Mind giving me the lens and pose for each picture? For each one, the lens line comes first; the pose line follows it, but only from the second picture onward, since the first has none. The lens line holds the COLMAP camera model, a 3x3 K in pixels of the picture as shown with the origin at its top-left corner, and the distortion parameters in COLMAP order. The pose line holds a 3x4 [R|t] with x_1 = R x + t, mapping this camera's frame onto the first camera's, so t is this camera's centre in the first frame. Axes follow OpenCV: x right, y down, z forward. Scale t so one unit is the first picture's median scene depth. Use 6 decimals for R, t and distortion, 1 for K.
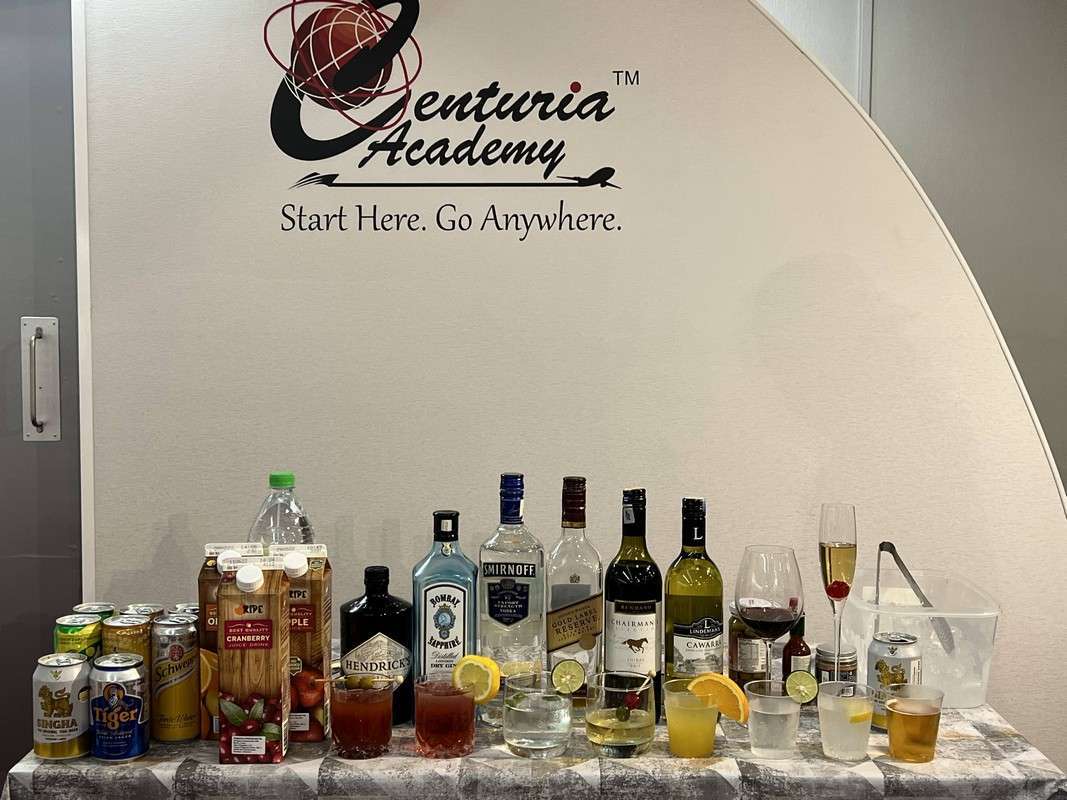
lens RADIAL K [[1378.2, 0, 533.5], [0, 1378.2, 400.0], [0, 0, 1]] dist [0.205964, -0.759880]
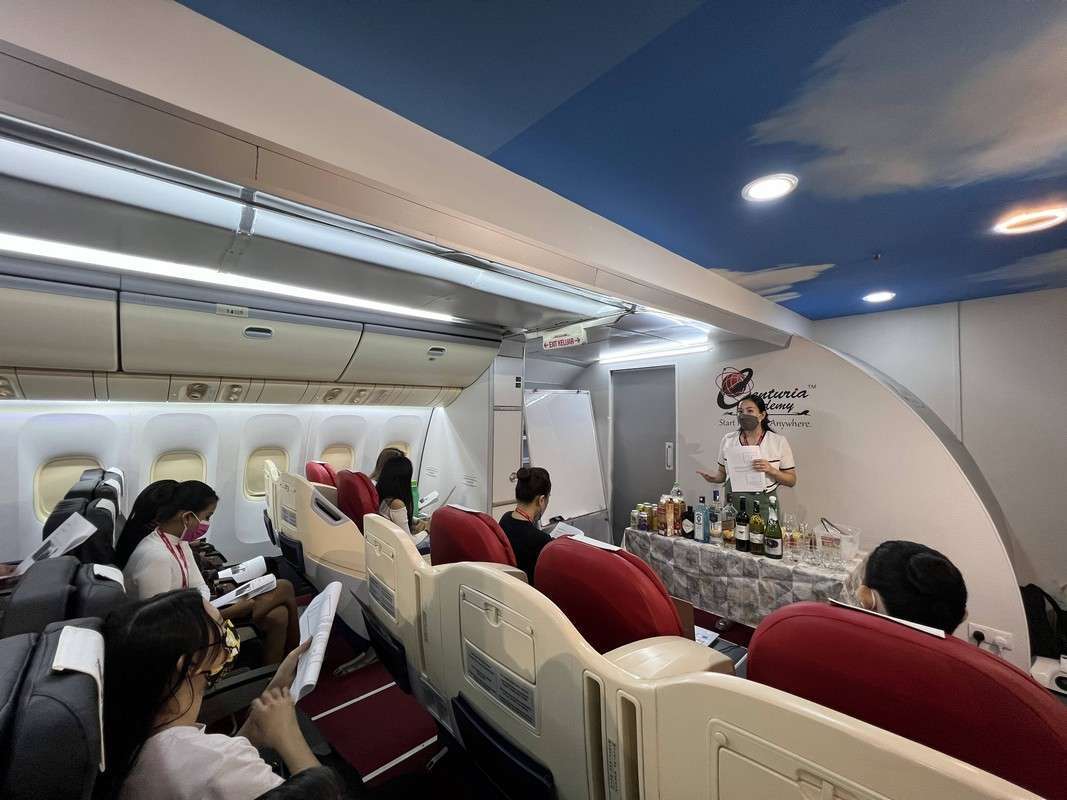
lens RADIAL K [[423.6, 0, 533.5], [0, 423.6, 400.0], [0, 0, 1]] dist [0.001751, 0.000204]
pose [[0.680229, -0.026474, -0.732521, 0.390414], [-0.054805, 0.994713, -0.086842, -0.055464], [0.730948, 0.099218, 0.675182, -0.311271]]
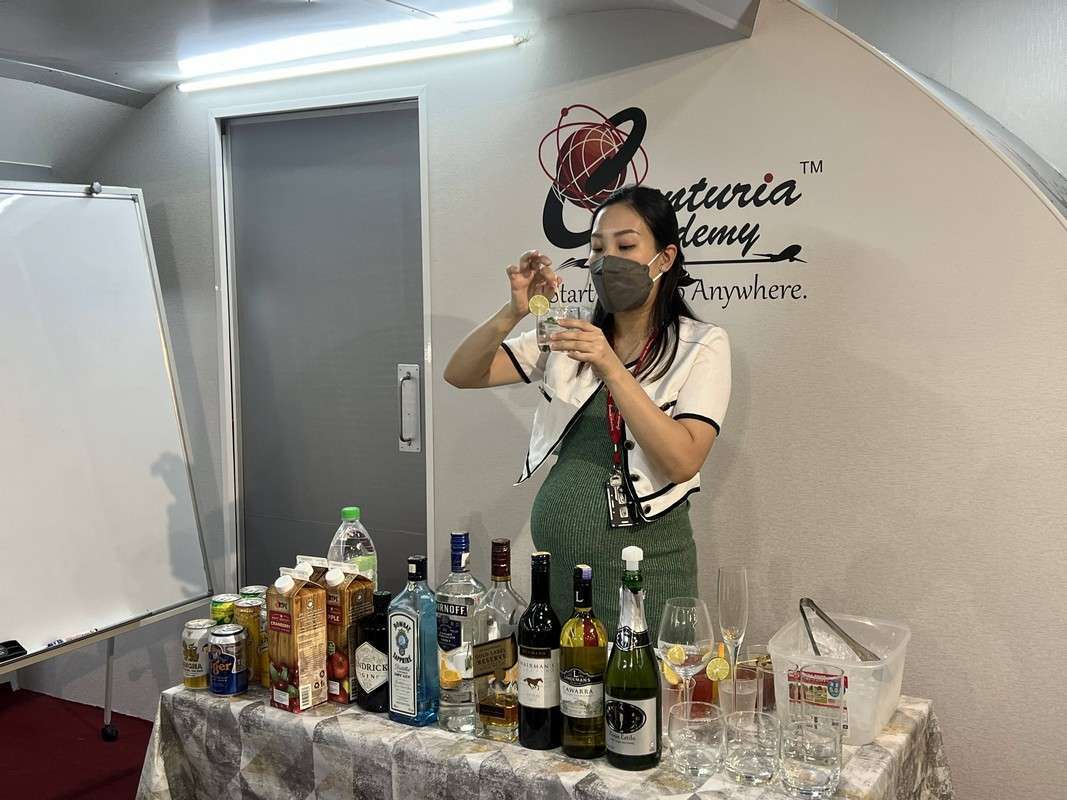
lens RADIAL K [[1172.9, 0, 531.8], [0, 1172.9, 407.9], [0, 0, 1]] dist [0.082479, -0.026294]
pose [[0.864823, 0.036126, -0.500775, 0.362187], [-0.022632, 0.999199, 0.032996, -0.059741], [0.501566, -0.017202, 0.864949, 0.036984]]
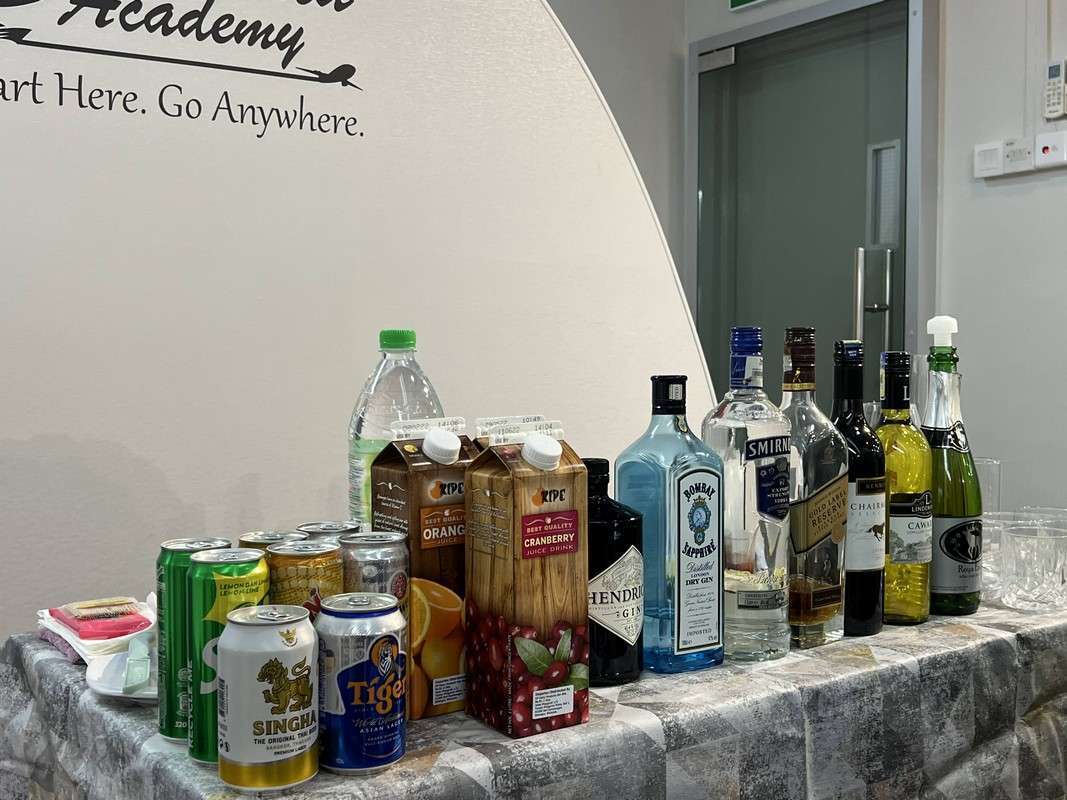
lens RADIAL K [[1210.5, 0, 533.5], [0, 1210.5, 400.0], [0, 0, 1]] dist [0.059247, -0.165431]
pose [[0.811158, -0.034686, 0.583797, -0.314321], [0.052911, 0.998498, -0.014191, 0.064720], [-0.582428, 0.042400, 0.811776, 0.307484]]
